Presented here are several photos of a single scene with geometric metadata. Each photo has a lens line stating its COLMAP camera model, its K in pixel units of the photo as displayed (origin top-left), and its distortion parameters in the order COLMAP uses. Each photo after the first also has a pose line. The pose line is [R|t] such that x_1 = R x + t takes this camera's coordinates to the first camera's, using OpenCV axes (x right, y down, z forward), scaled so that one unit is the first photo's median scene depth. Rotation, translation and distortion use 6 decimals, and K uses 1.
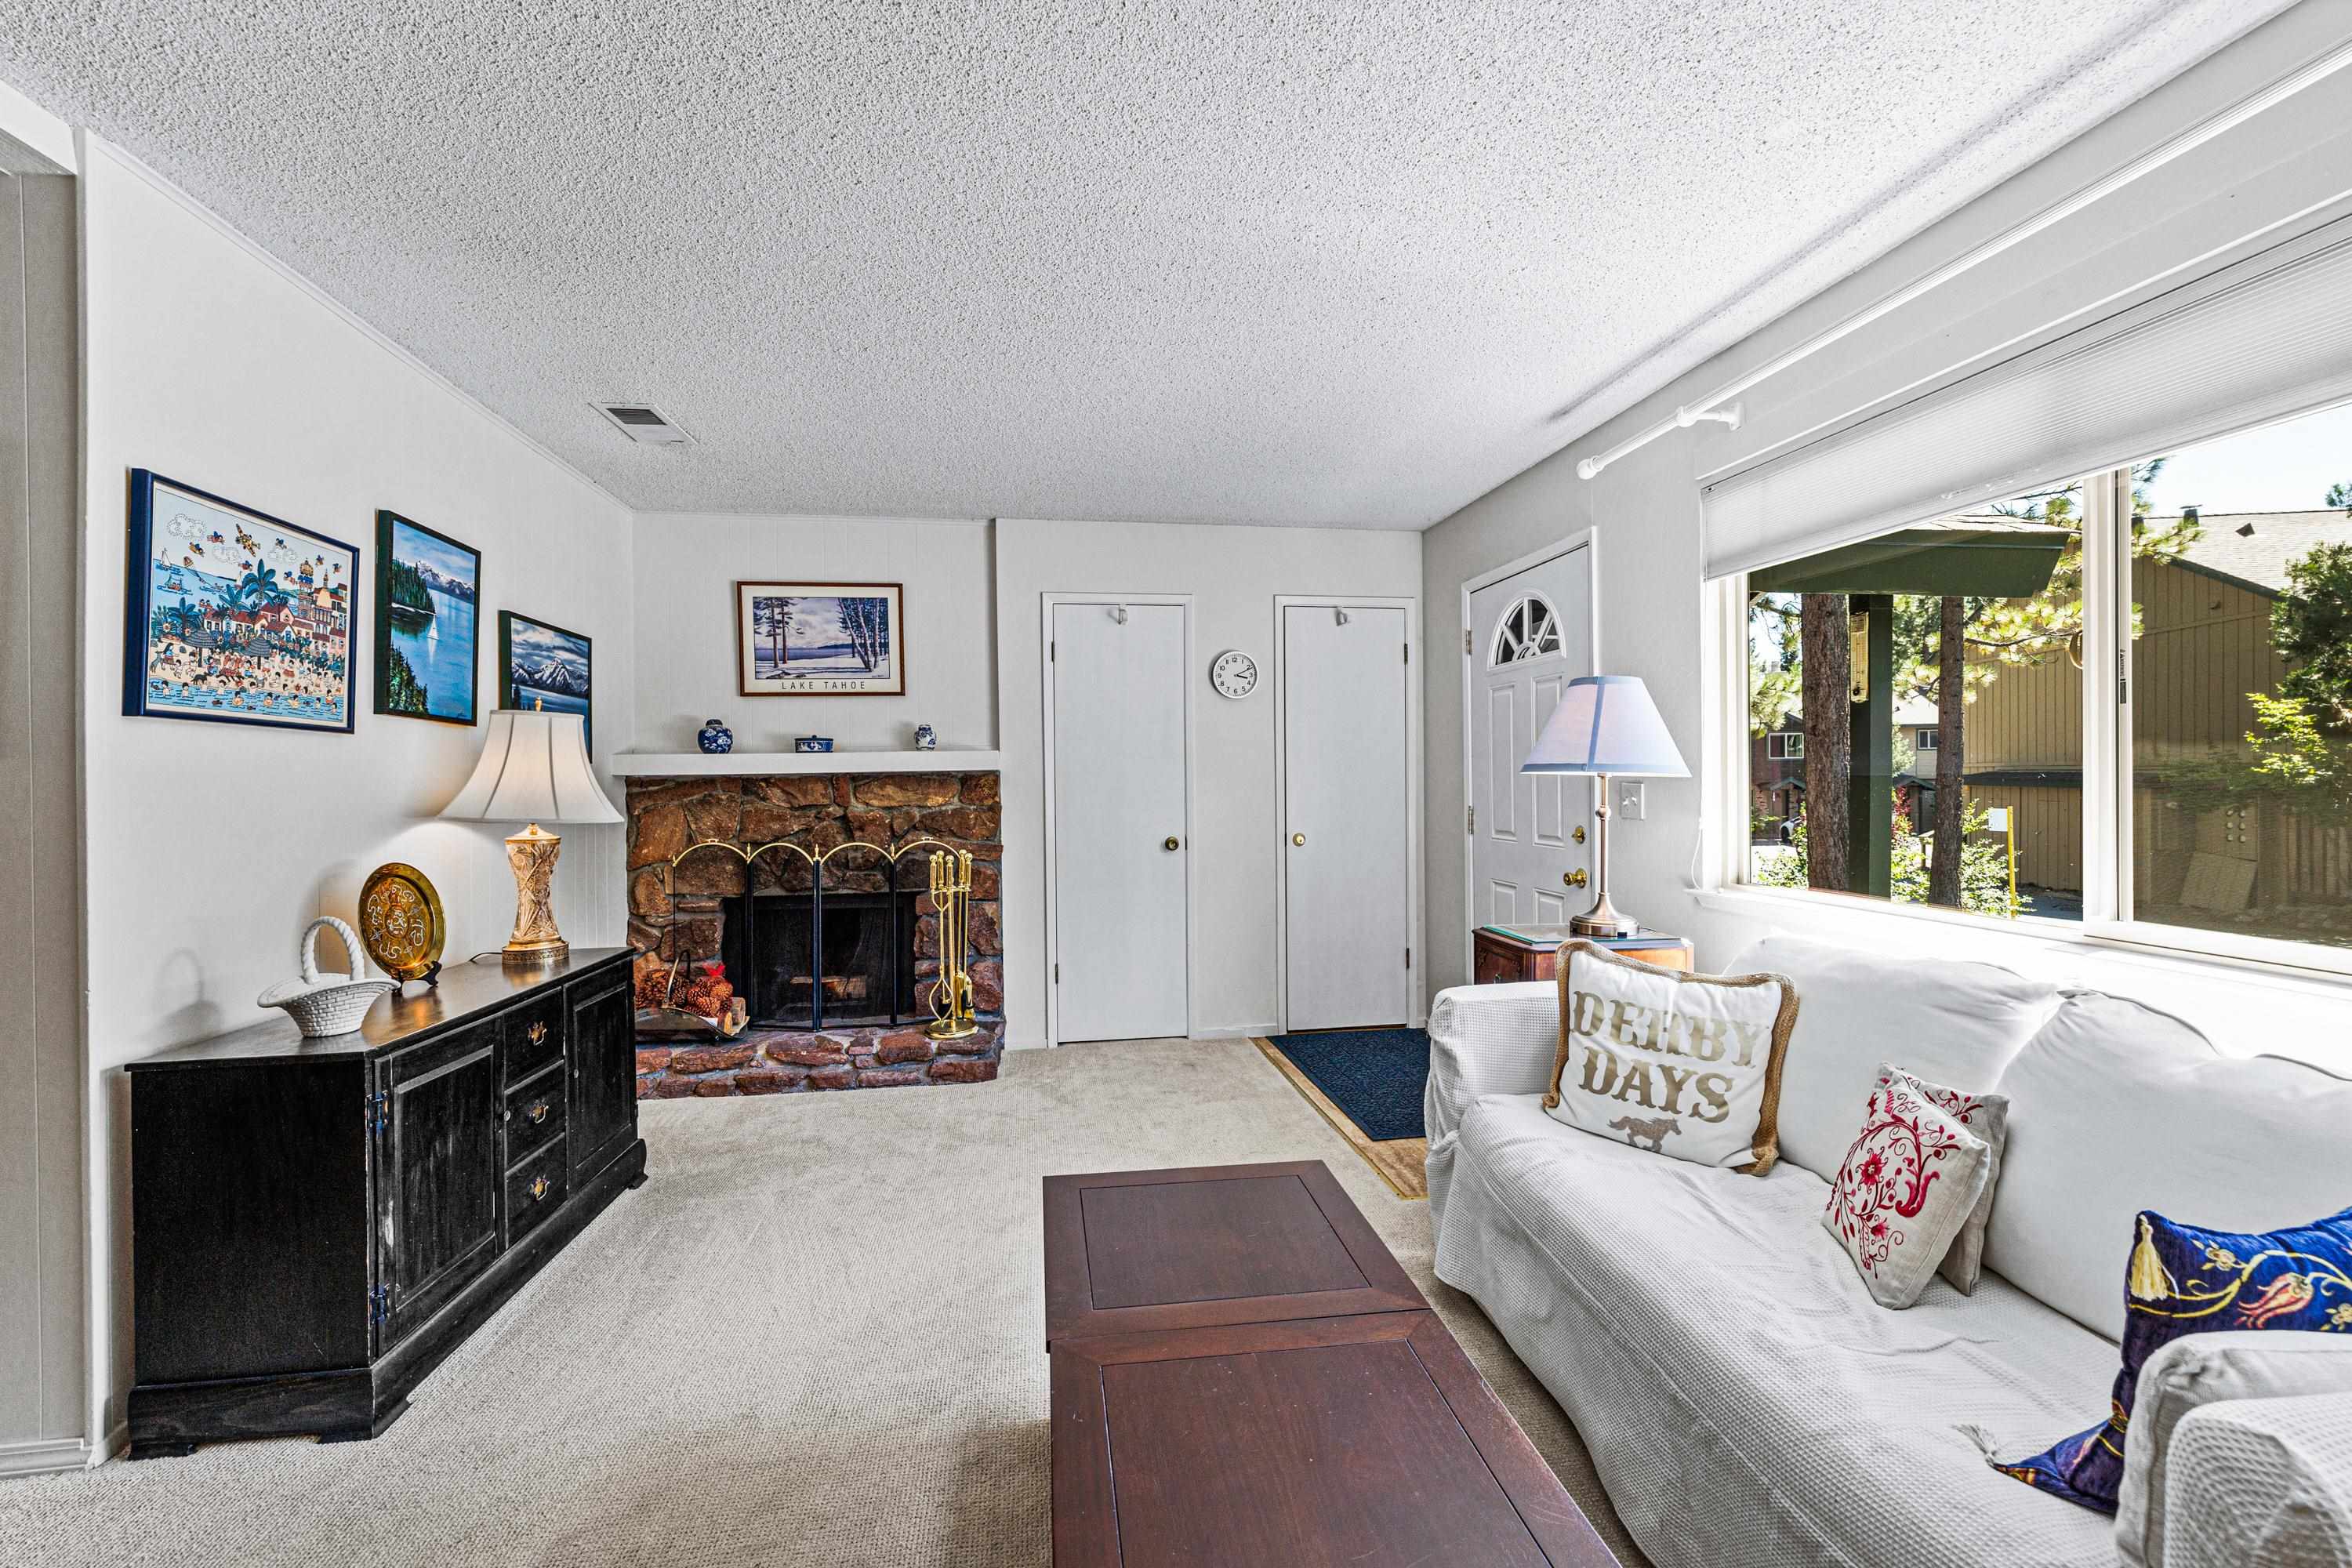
lens RADIAL K [[992.0, 0, 1172.0], [0, 992.0, 779.1], [0, 0, 1]] dist [-0.000437, 0.001472]
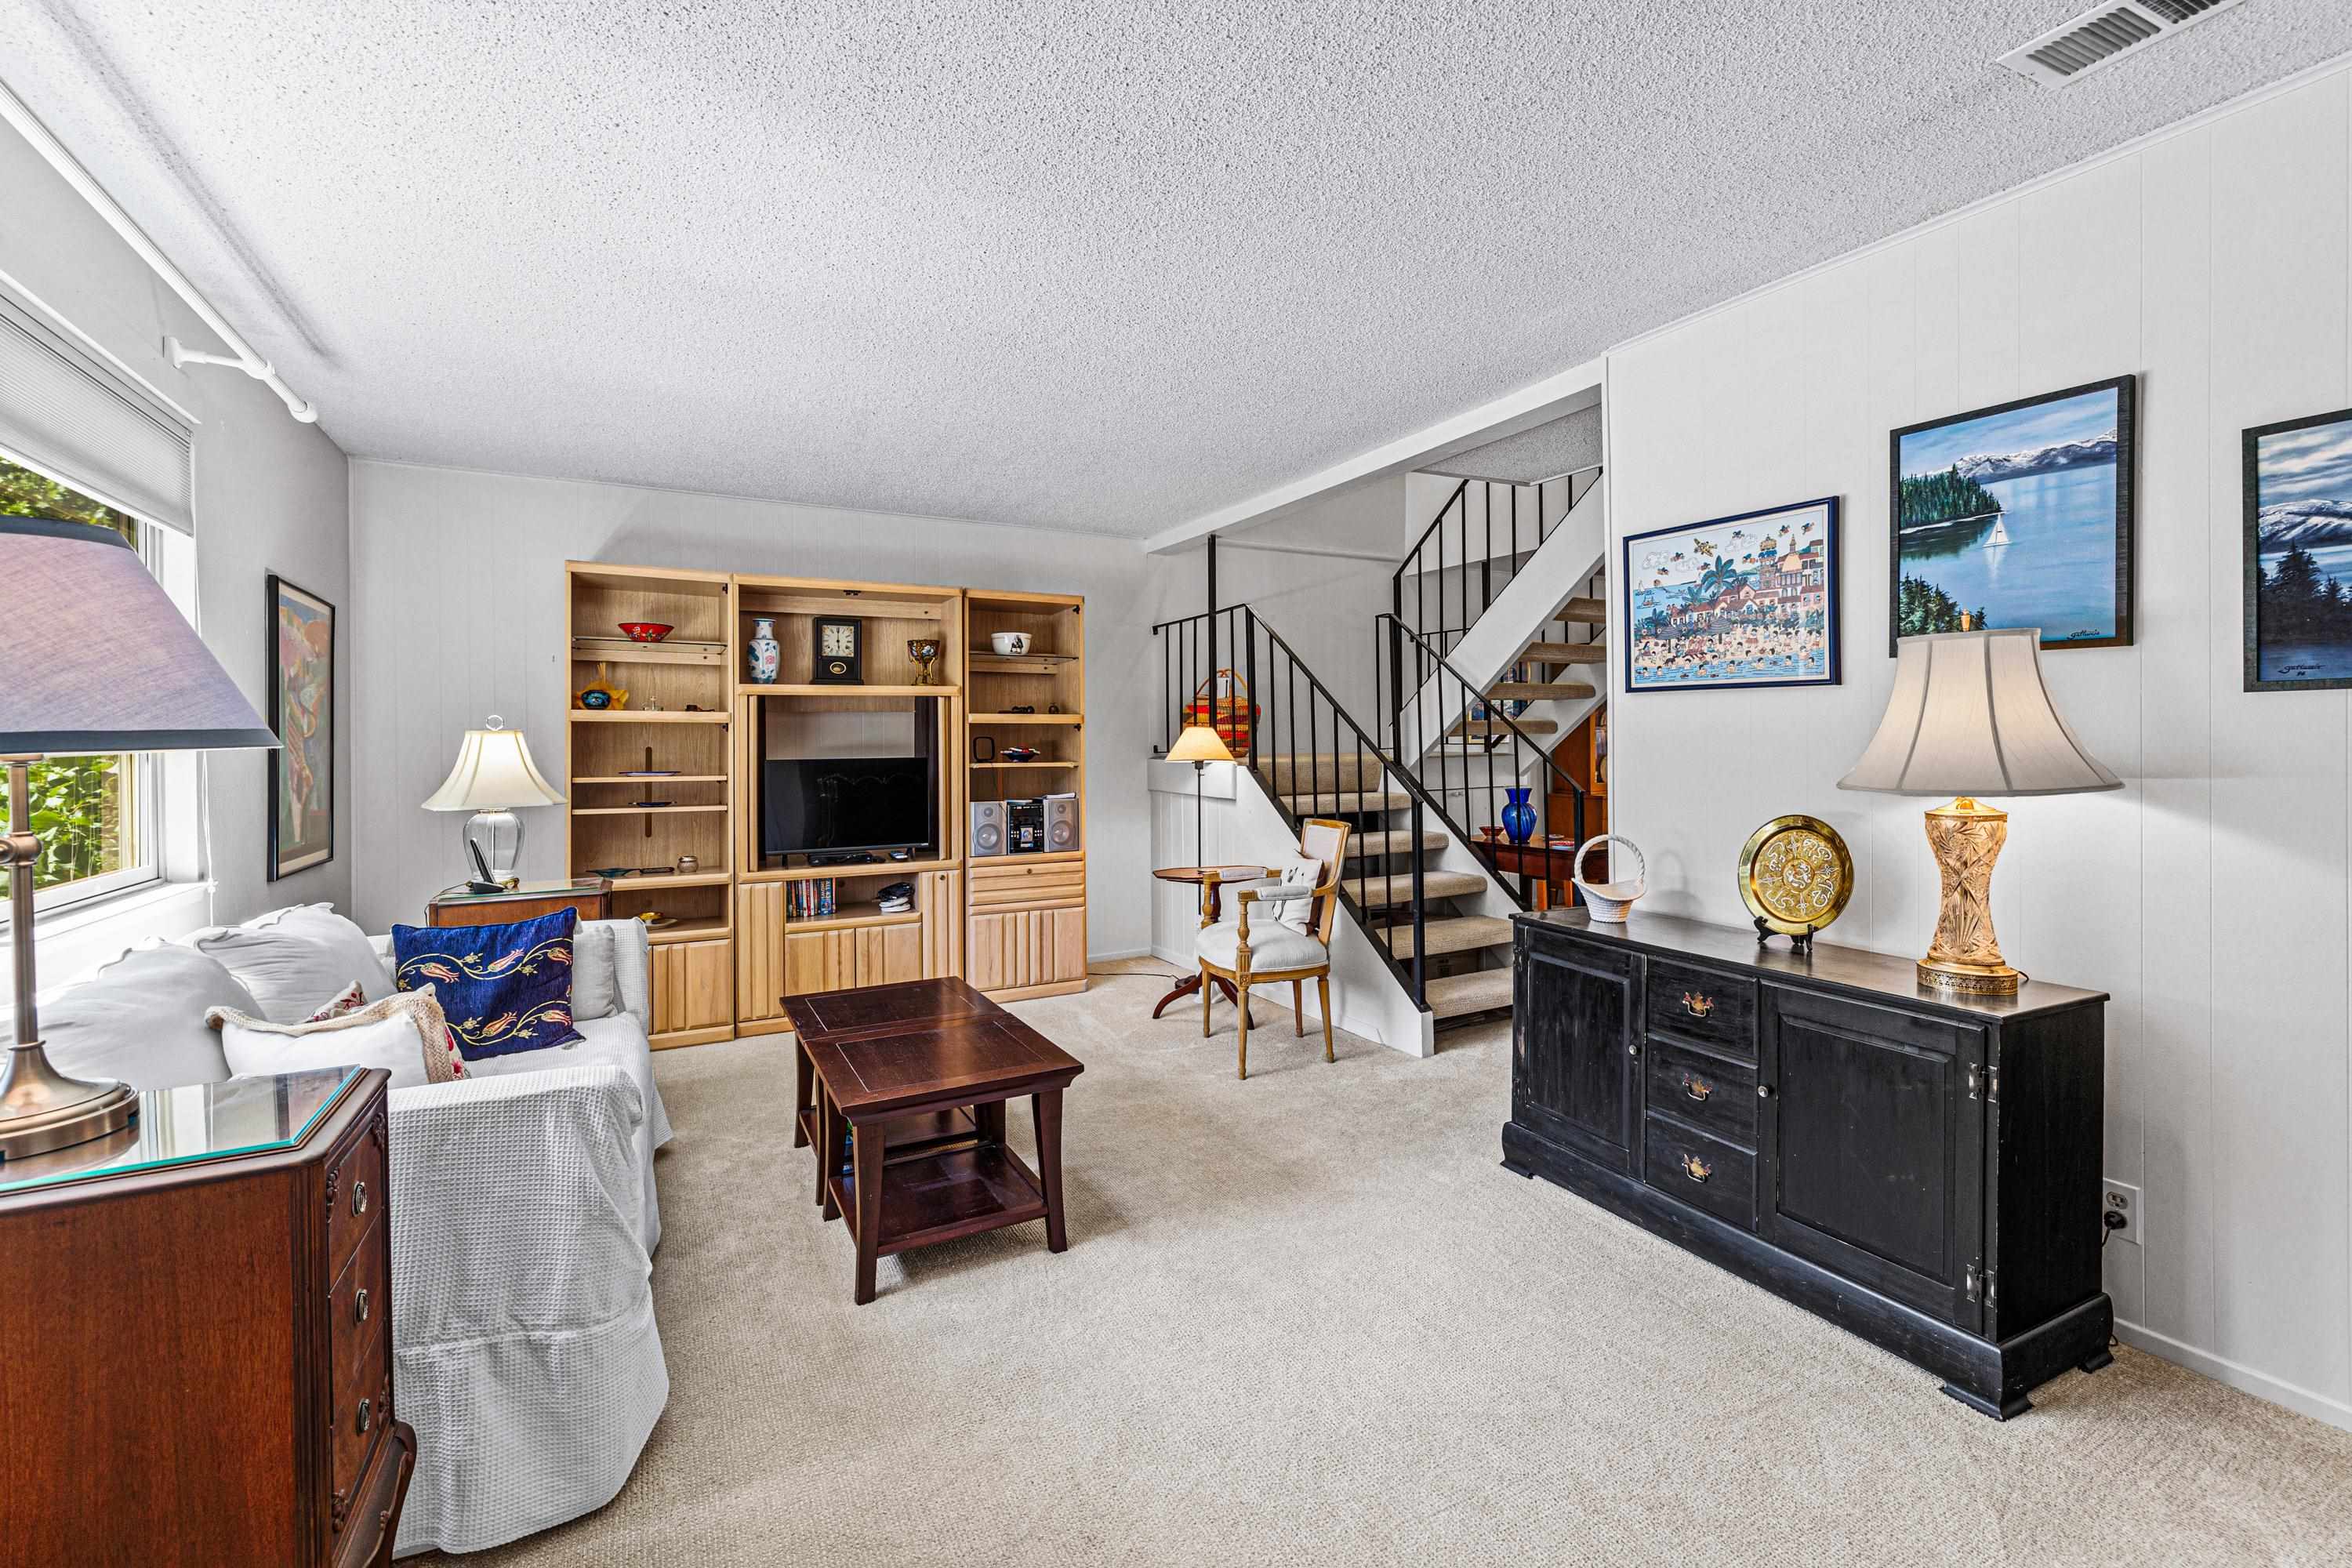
lens RADIAL K [[992.0, 0, 1168.9], [0, 992.0, 760.4], [0, 0, 1]] dist [-0.000437, 0.001472]
pose [[-0.938772, 0.019659, -0.343979, 0.162710], [0.013710, 0.999712, 0.019720, 0.002219], [0.344267, 0.013797, -0.938770, 1.862340]]
